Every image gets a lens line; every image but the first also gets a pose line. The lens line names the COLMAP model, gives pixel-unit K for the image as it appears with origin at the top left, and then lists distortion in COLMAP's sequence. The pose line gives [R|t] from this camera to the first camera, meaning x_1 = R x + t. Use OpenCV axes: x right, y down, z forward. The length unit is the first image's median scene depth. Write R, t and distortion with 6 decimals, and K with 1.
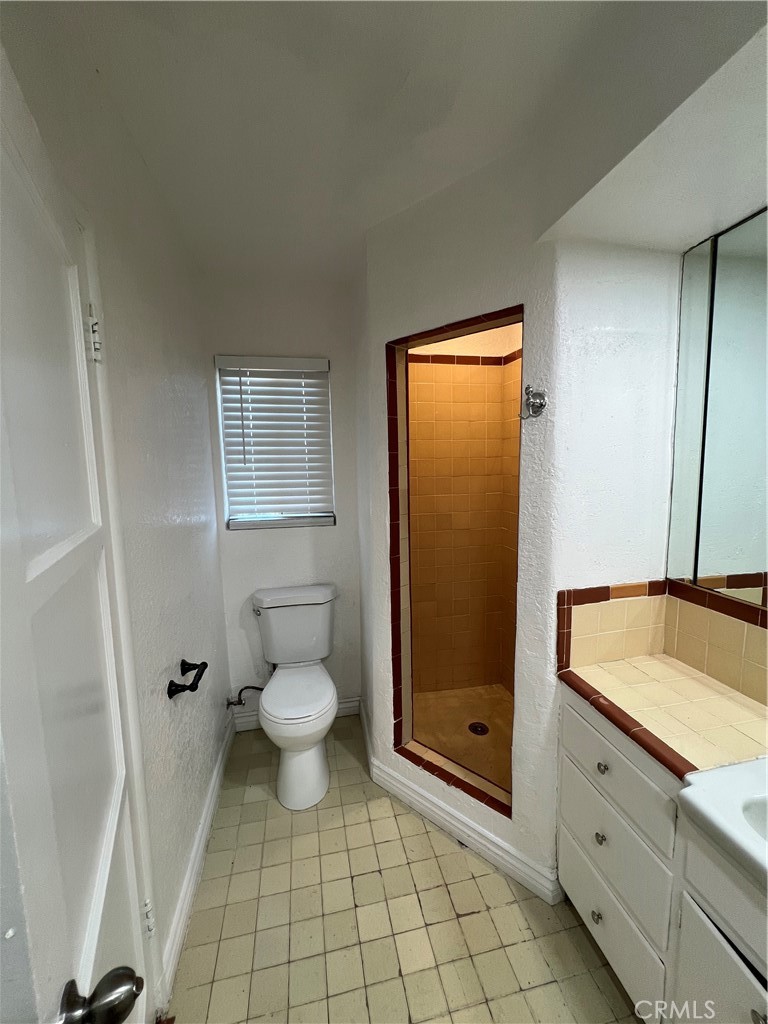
lens RADIAL K [[412.4, 0, 385.3], [0, 412.4, 510.5], [0, 0, 1]] dist [0.000015, 0.000121]
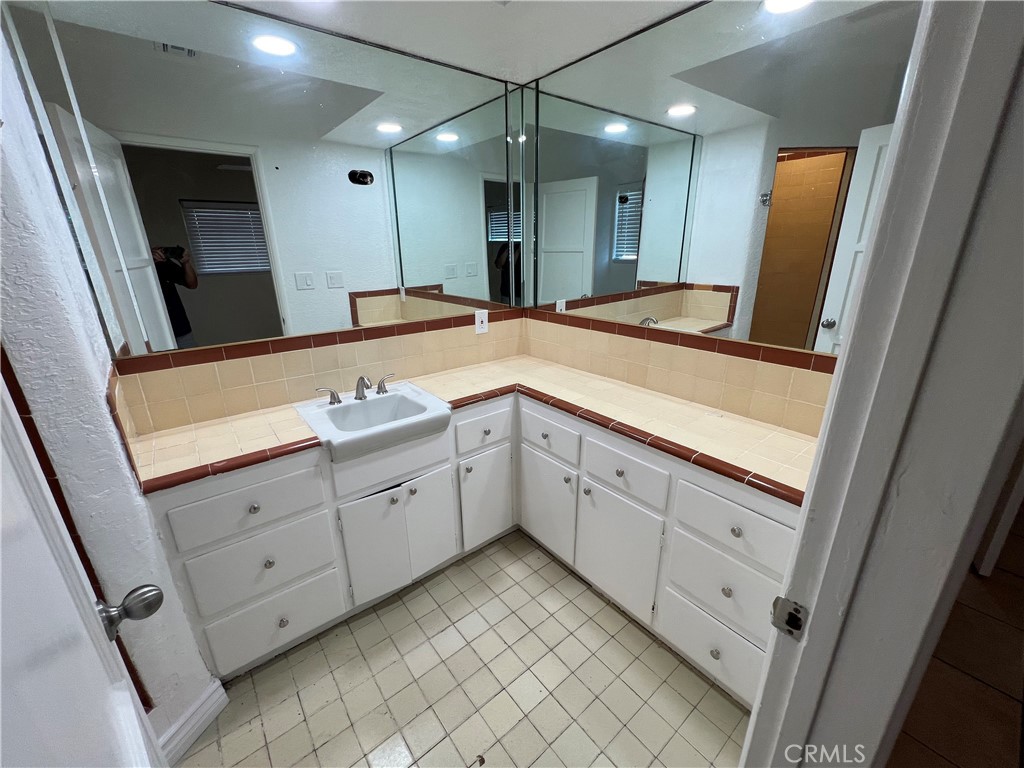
lens RADIAL K [[412.4, 0, 510.9], [0, 412.4, 383.1], [0, 0, 1]] dist [0.000015, 0.000121]
pose [[-0.455792, -0.259386, 0.851453, -0.561021], [0.122211, 0.929299, 0.348521, 0.001425], [-0.881657, 0.262910, -0.391867, 0.629631]]
